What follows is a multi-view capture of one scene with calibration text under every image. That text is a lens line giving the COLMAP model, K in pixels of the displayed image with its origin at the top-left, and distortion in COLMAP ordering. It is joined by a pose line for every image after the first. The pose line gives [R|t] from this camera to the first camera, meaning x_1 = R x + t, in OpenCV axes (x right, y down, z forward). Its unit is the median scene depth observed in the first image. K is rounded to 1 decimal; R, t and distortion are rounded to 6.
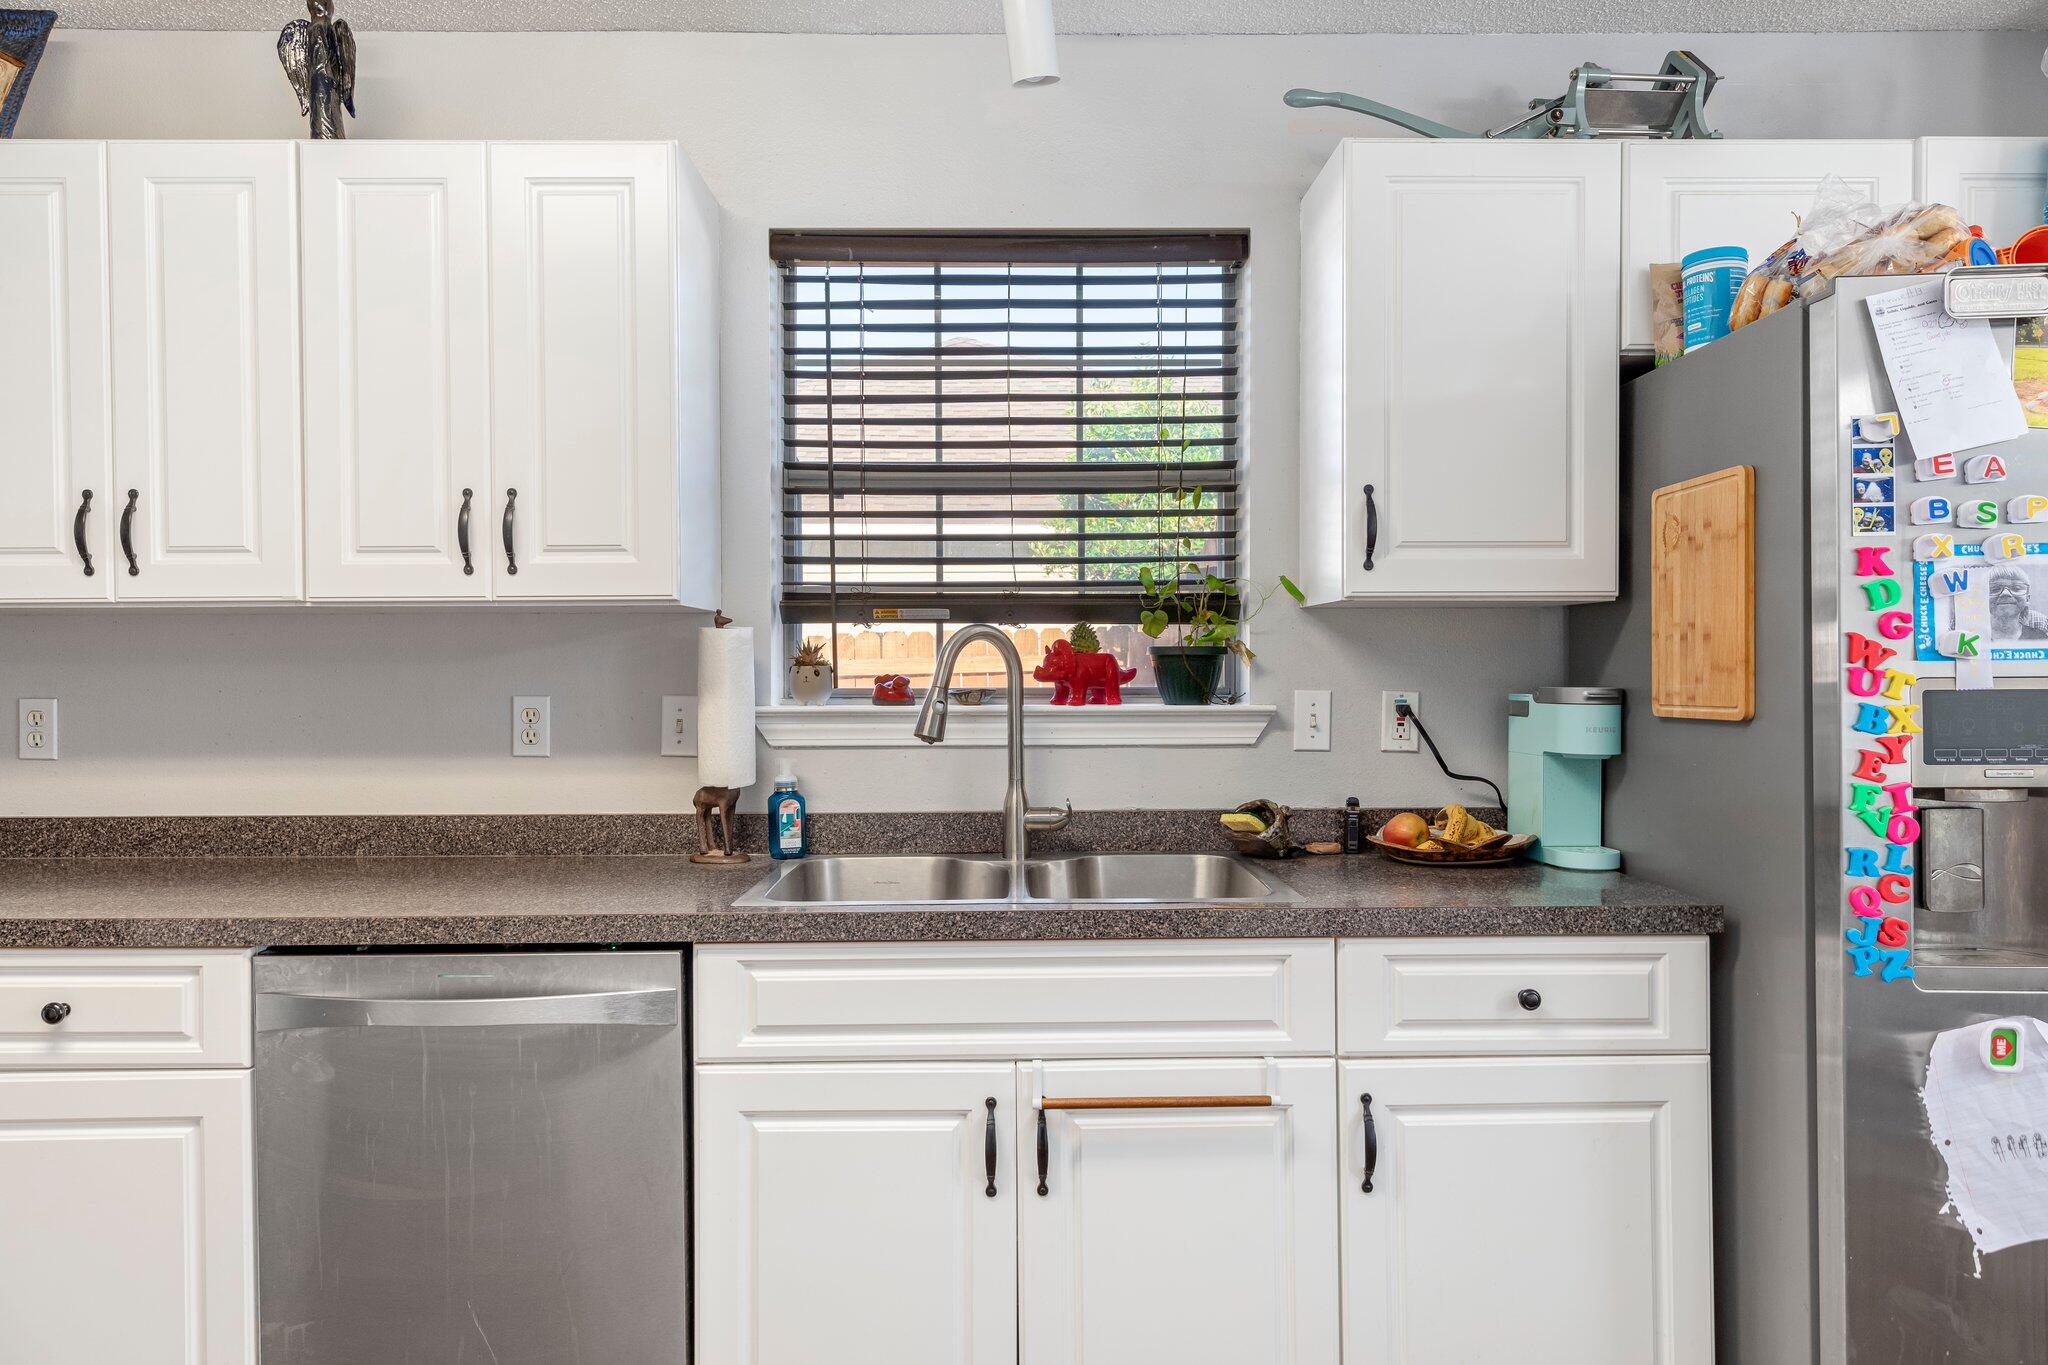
lens RADIAL K [[1342.0, 0, 1067.5], [0, 1342.0, 674.5], [0, 0, 1]] dist [-0.001824, 0.001384]
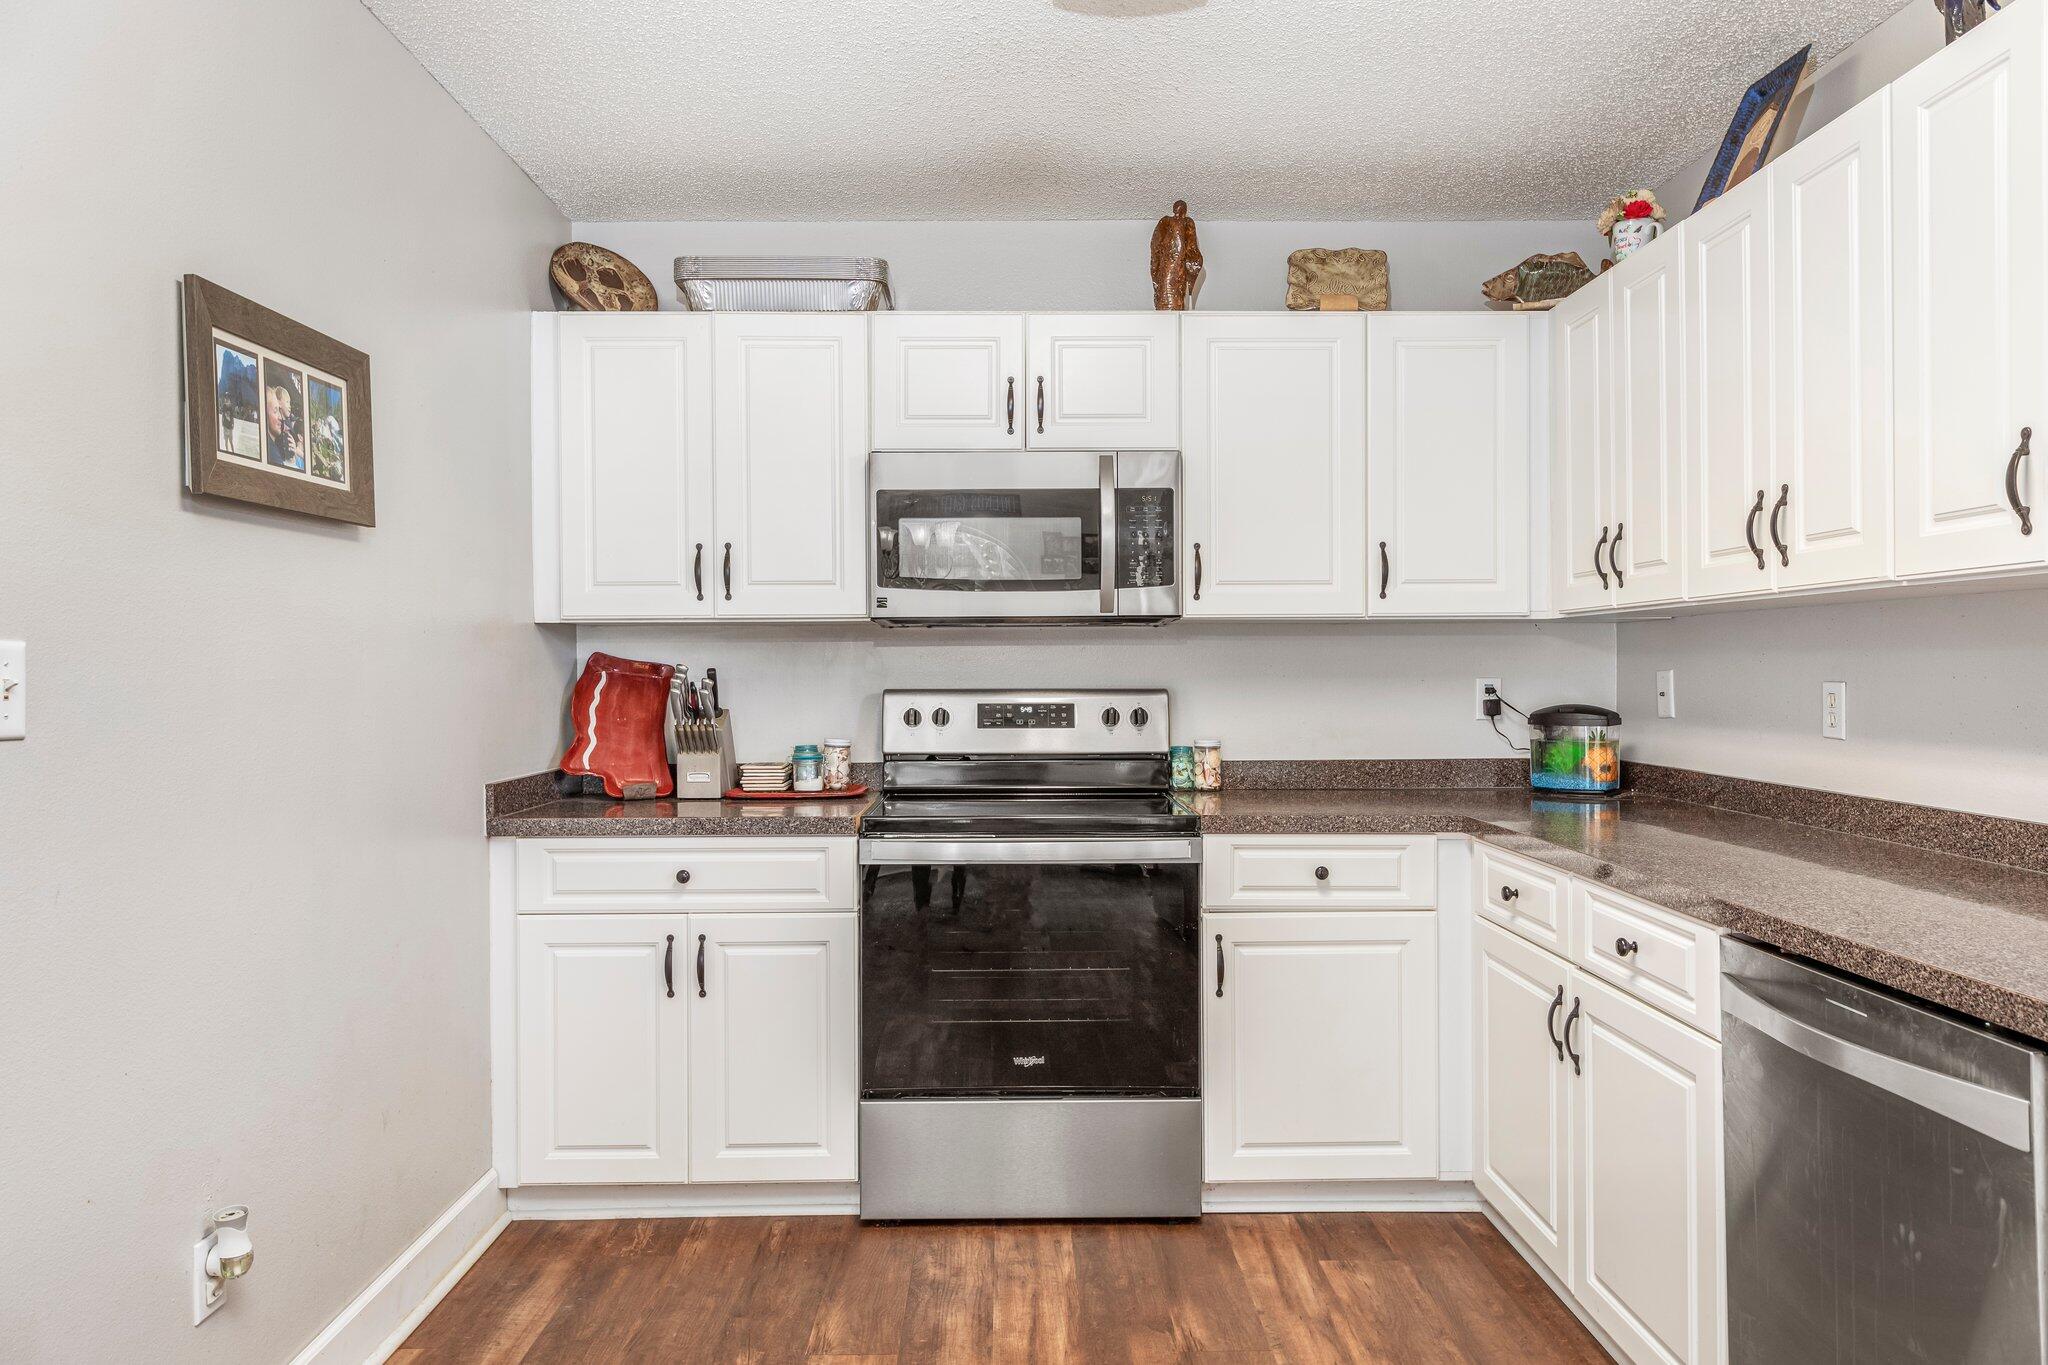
lens RADIAL K [[1342.0, 0, 1031.6], [0, 1342.0, 678.7], [0, 0, 1]] dist [-0.001824, 0.001384]
pose [[0.013874, 0.015359, -0.999786, 0.354002], [-0.000022, 0.999882, 0.015360, -0.001579], [0.999904, -0.000191, 0.013872, 0.396220]]
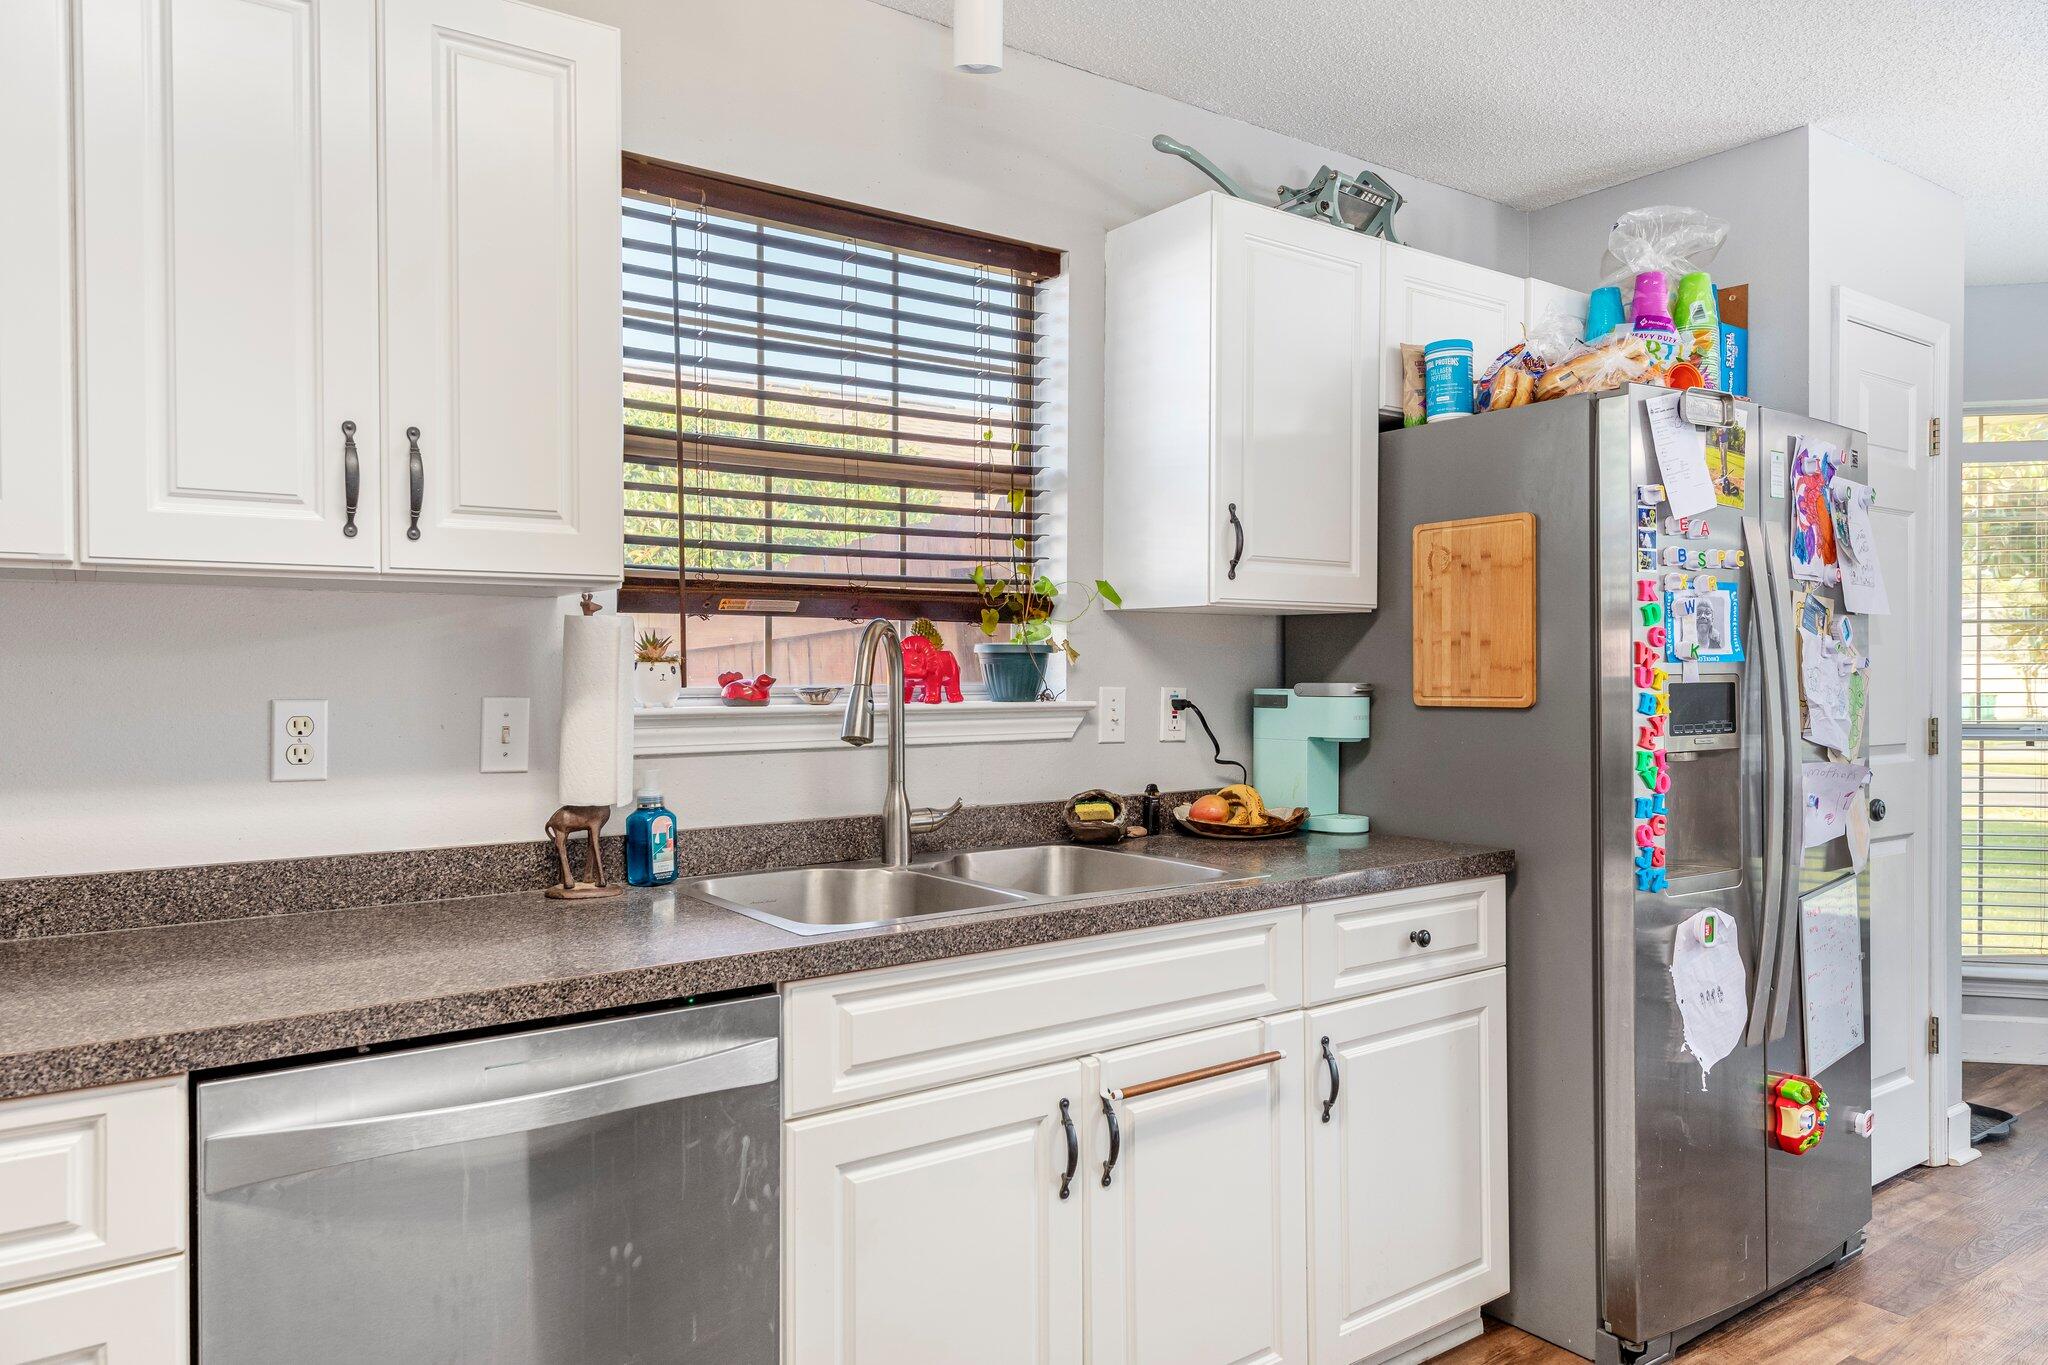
lens RADIAL K [[1342.0, 0, 1023.2], [0, 1342.0, 672.7], [0, 0, 1]] dist [-0.001824, 0.001384]
pose [[0.822544, 0.000646, 0.568702, -0.560442], [-0.000416, 1.000000, -0.000534, 0.001170], [-0.568702, 0.000203, 0.822544, 0.175593]]
